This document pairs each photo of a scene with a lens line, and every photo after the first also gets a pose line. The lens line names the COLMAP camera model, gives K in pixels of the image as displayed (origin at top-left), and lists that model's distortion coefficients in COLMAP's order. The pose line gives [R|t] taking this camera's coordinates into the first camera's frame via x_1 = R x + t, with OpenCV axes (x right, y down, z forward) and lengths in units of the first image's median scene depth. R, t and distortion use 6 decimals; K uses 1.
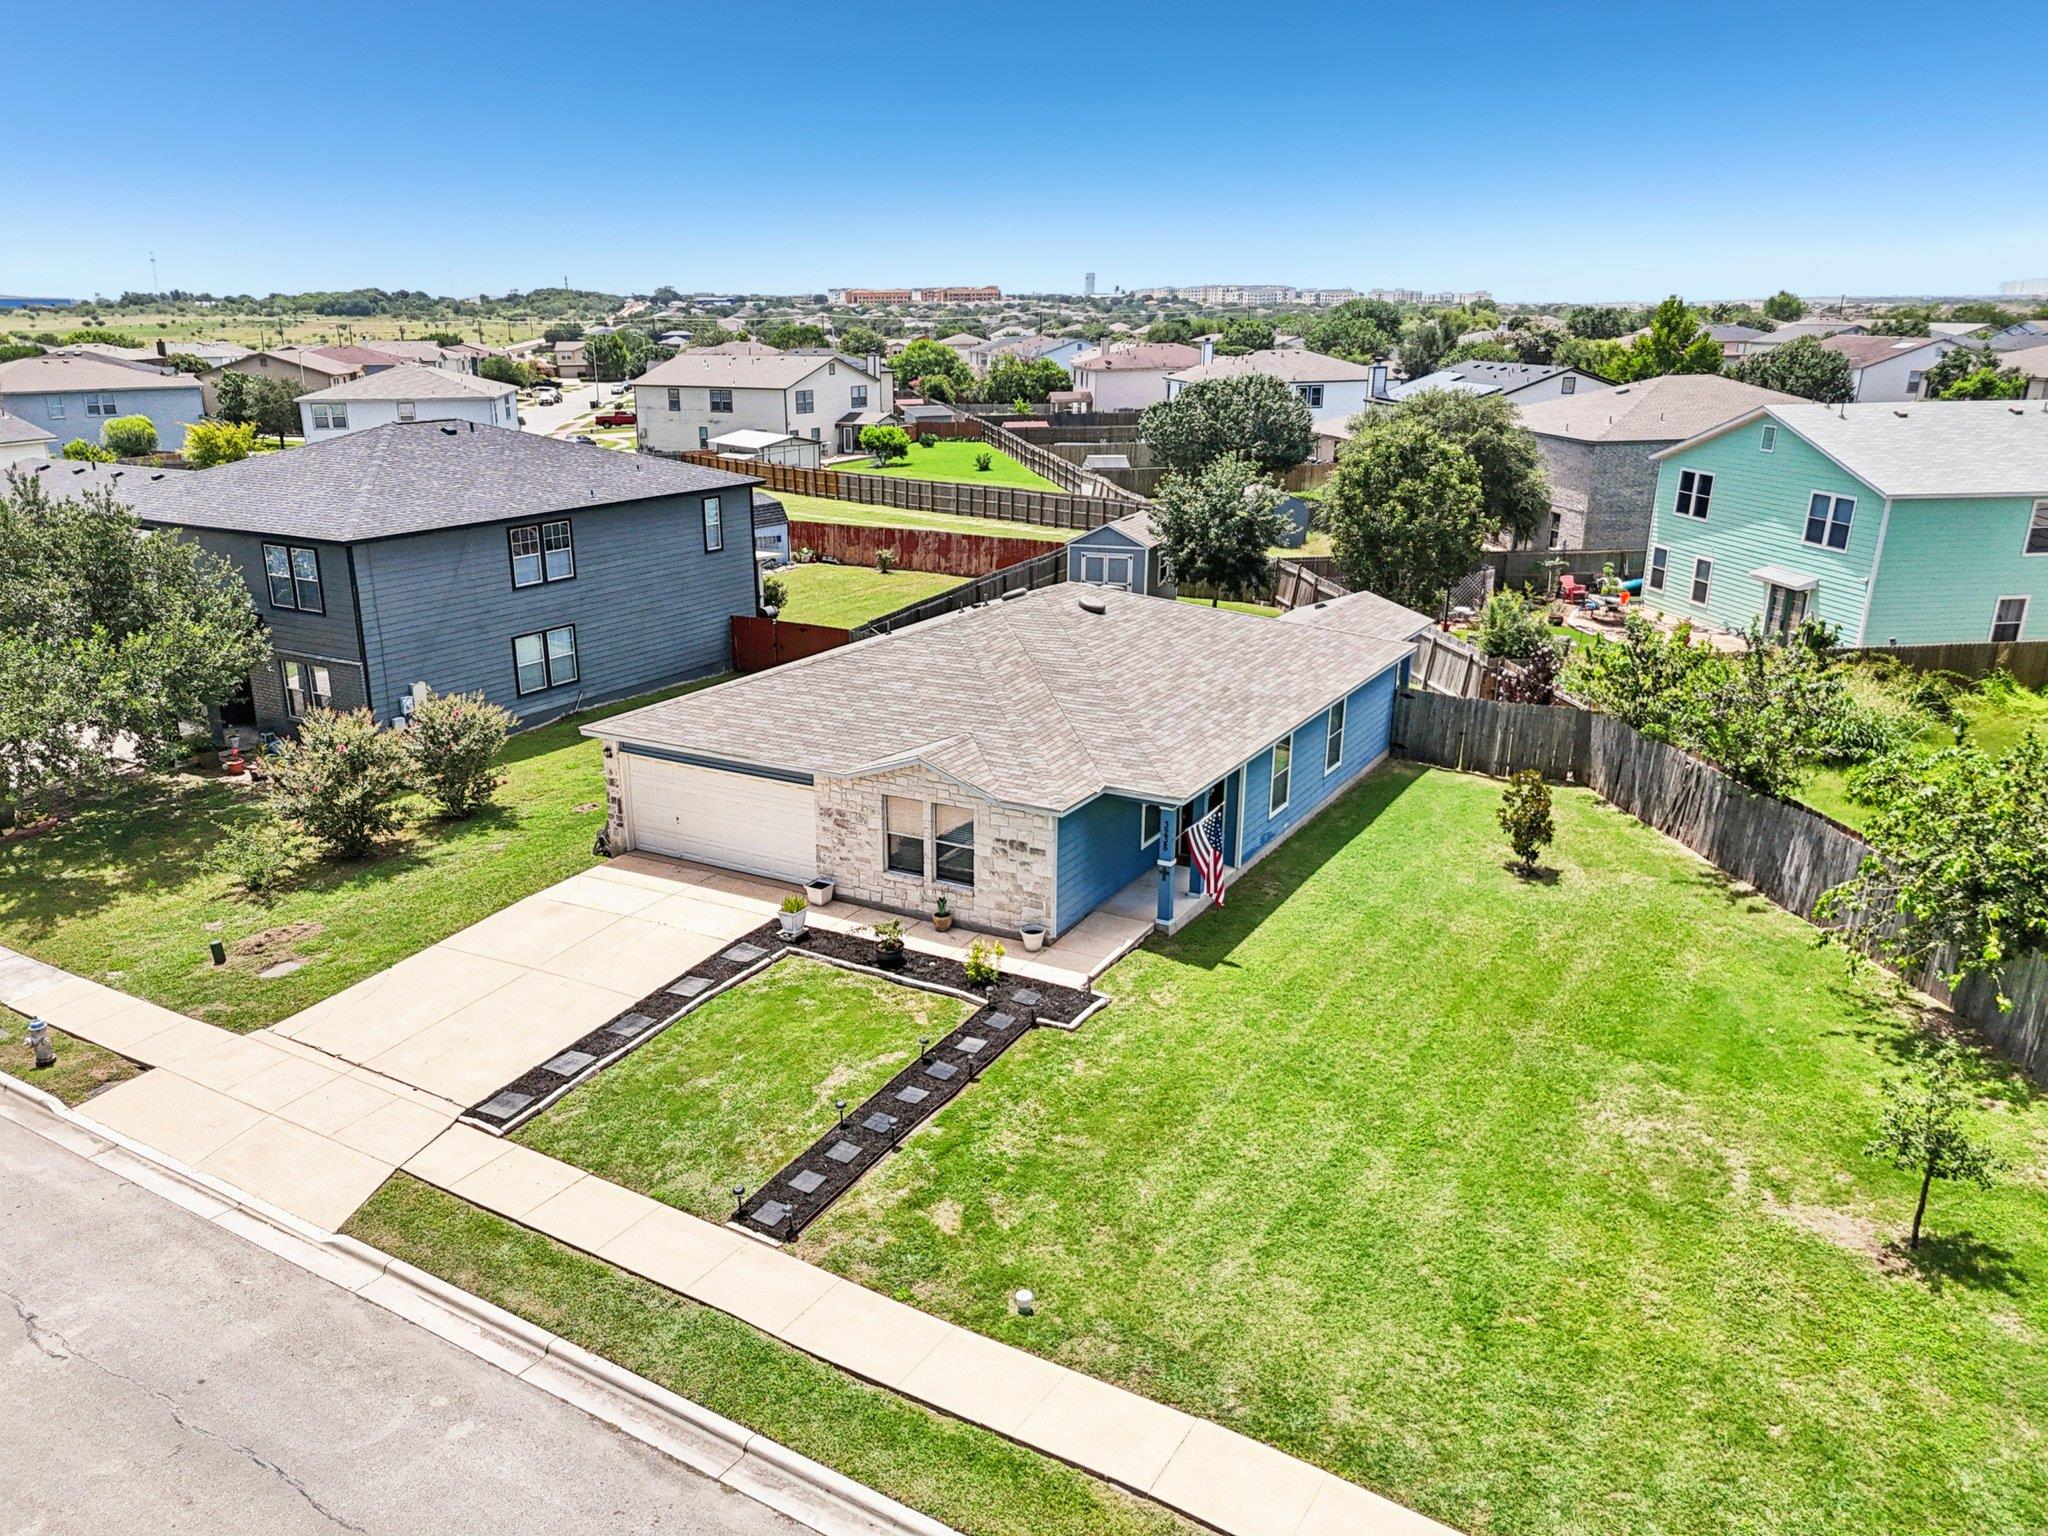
lens RADIAL K [[1468.2, 0, 1012.1], [0, 1468.2, 775.1], [0, 0, 1]] dist [0.044157, -0.030136]
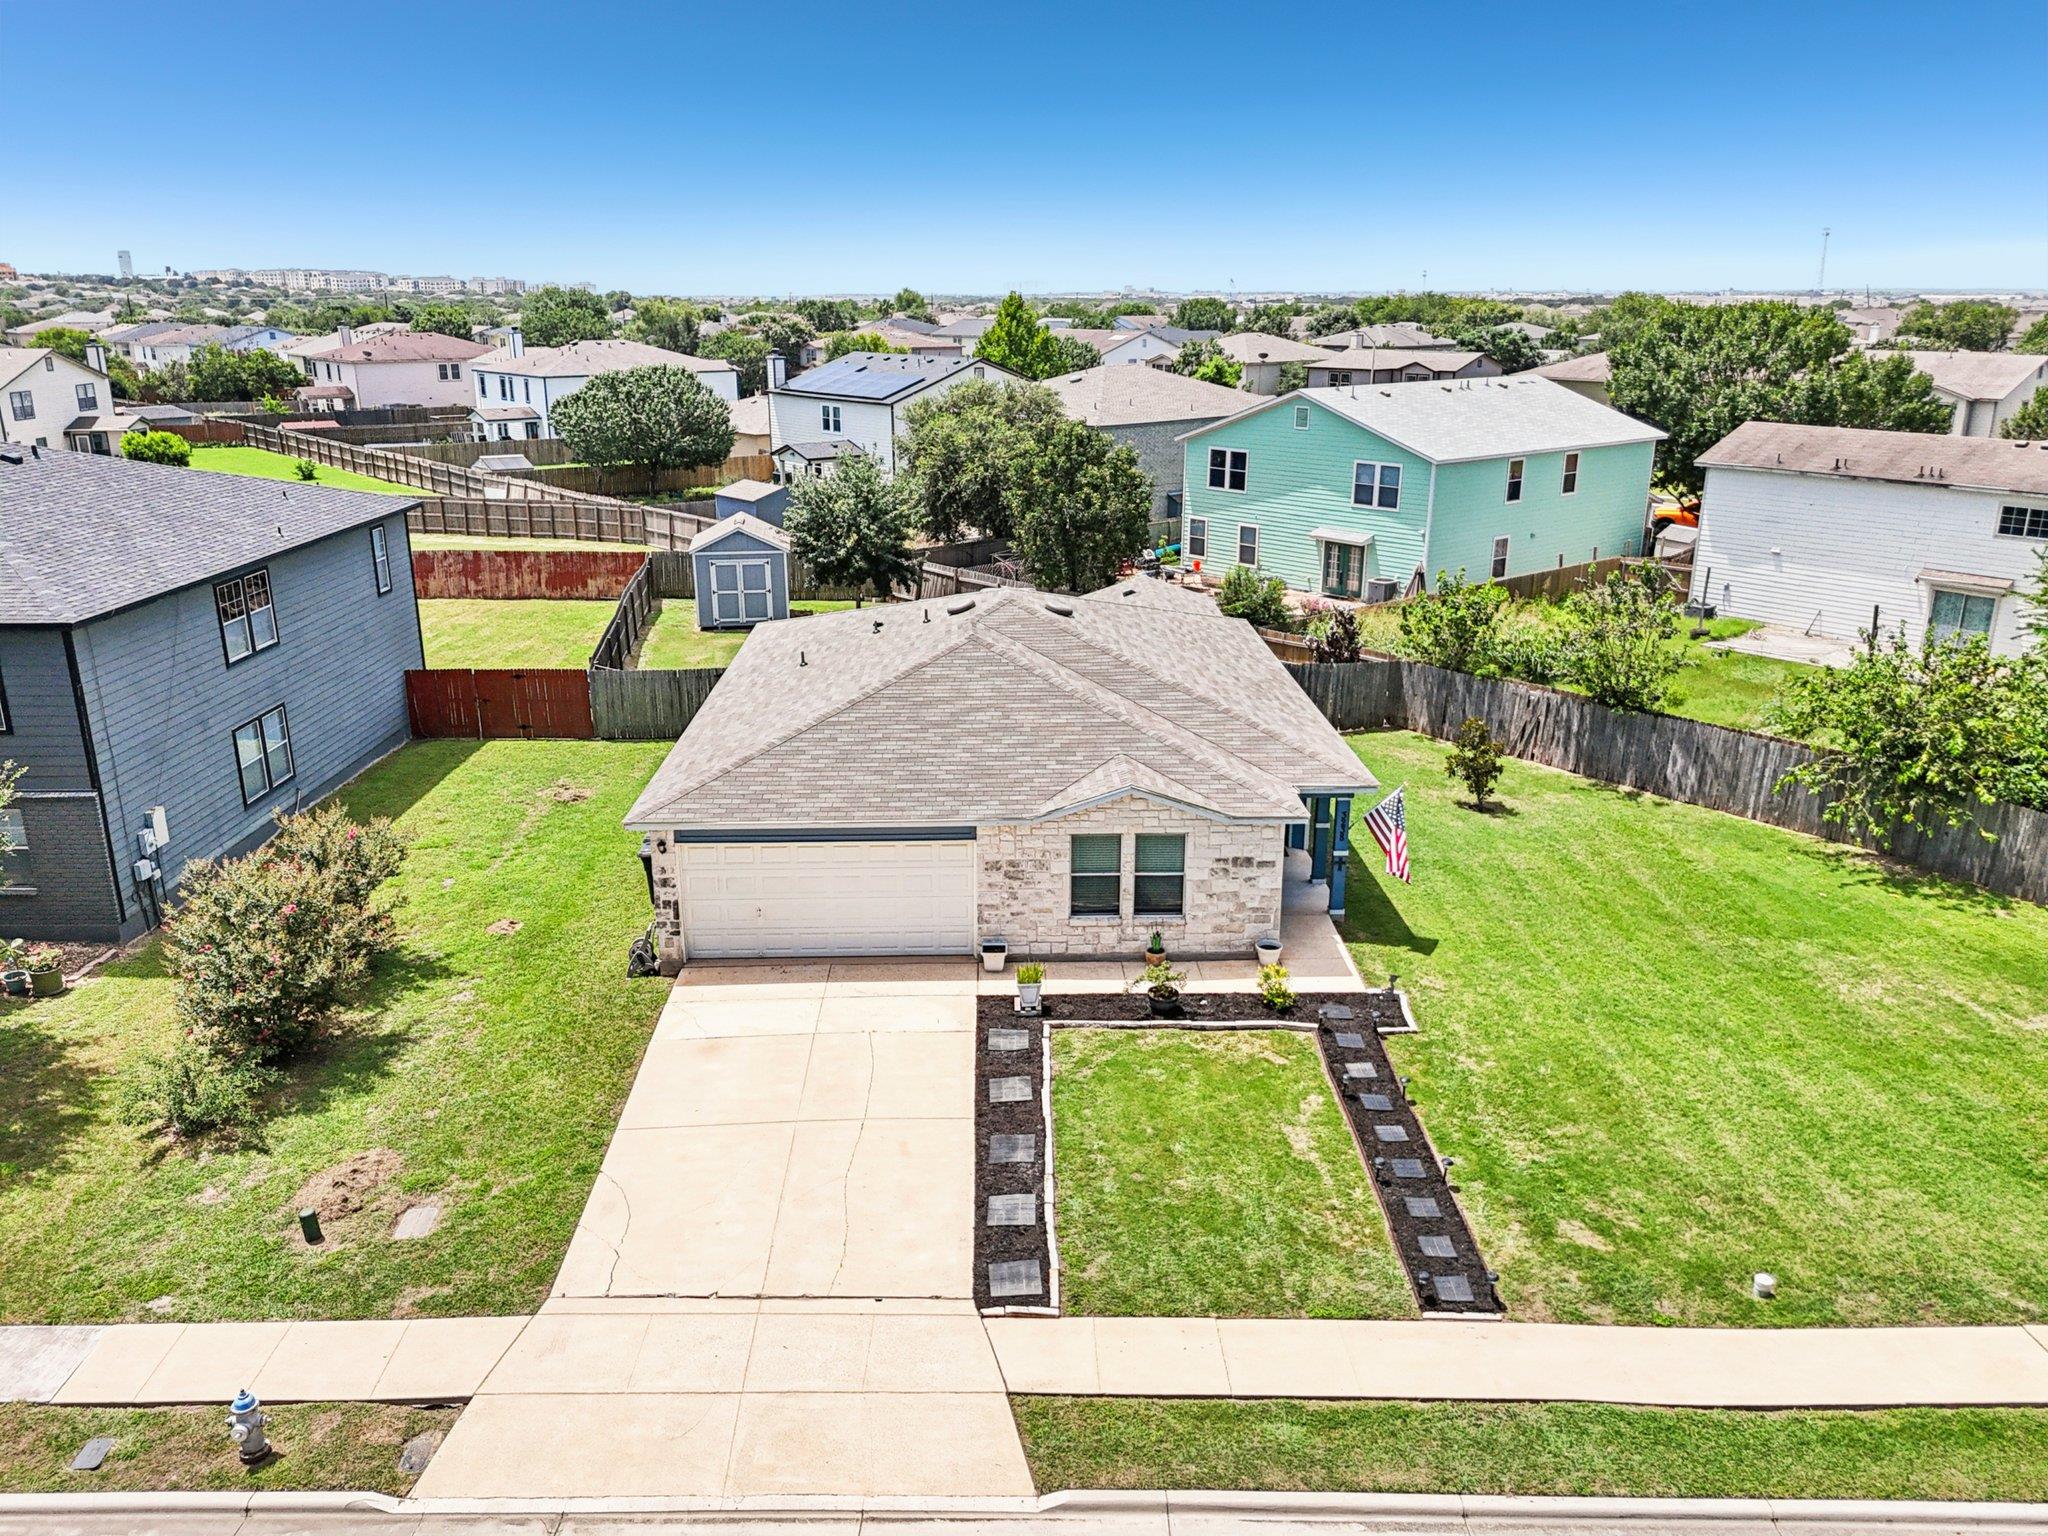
lens RADIAL K [[1468.2, 0, 1004.9], [0, 1468.2, 767.9], [0, 0, 1]] dist [0.044157, -0.030136]
pose [[0.855428, -0.148538, 0.496165, -0.553203], [0.147677, 0.988176, 0.041226, -0.069315], [-0.496422, 0.038007, 0.867249, 0.226333]]
